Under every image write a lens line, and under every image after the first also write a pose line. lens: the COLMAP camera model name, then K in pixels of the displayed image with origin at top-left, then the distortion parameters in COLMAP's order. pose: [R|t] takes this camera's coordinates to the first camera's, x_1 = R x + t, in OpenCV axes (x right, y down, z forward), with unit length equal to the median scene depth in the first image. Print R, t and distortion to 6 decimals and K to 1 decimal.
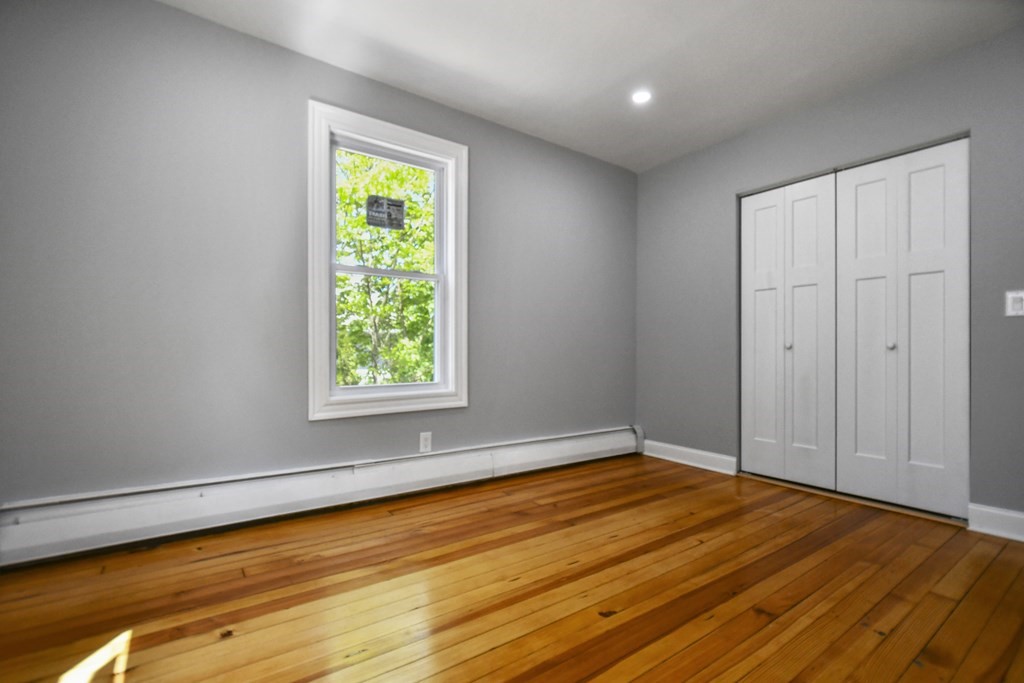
lens RADIAL K [[458.0, 0, 508.0], [0, 458.0, 351.9], [0, 0, 1]] dist [0.002385, -0.000054]
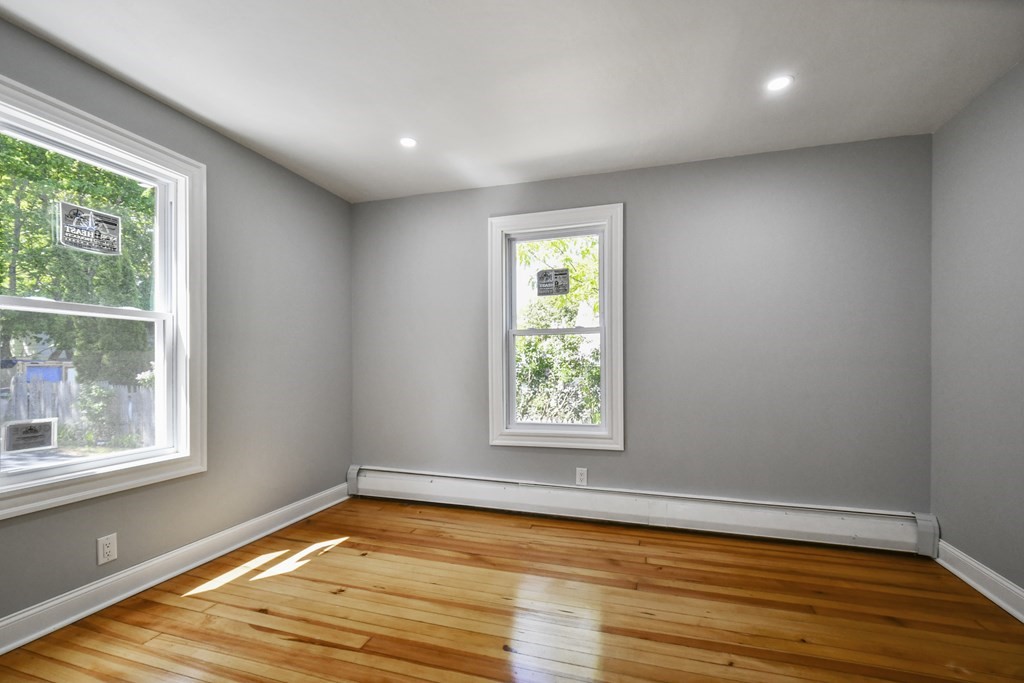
lens RADIAL K [[458.3, 0, 512.6], [0, 458.3, 367.8], [0, 0, 1]] dist [0.000401, -0.000307]
pose [[0.614491, 0.002052, -0.788921, 0.703843], [-0.002036, 0.999997, 0.001015, -0.086220], [0.788921, 0.000982, 0.614494, 0.184461]]
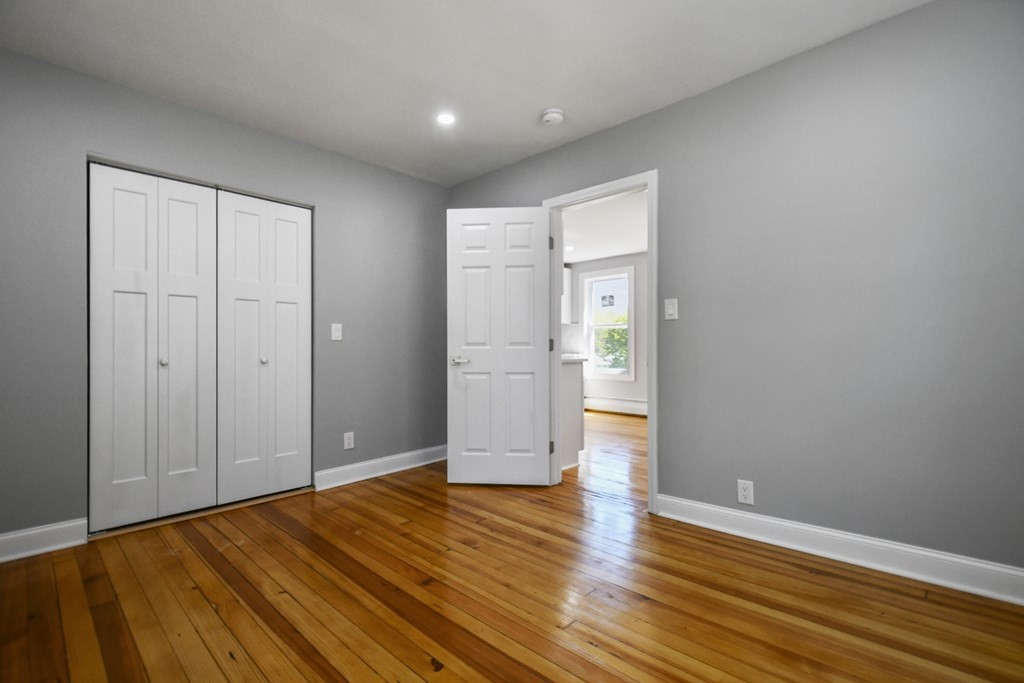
lens RADIAL K [[467.3, 0, 493.7], [0, 467.3, 348.7], [0, 0, 1]] dist [0.000402, -0.000092]
pose [[-0.174392, 0.002786, 0.984672, -0.452969], [0.009864, 0.999951, -0.001082, -0.037801], [-0.984627, 0.009524, -0.174411, 0.654071]]
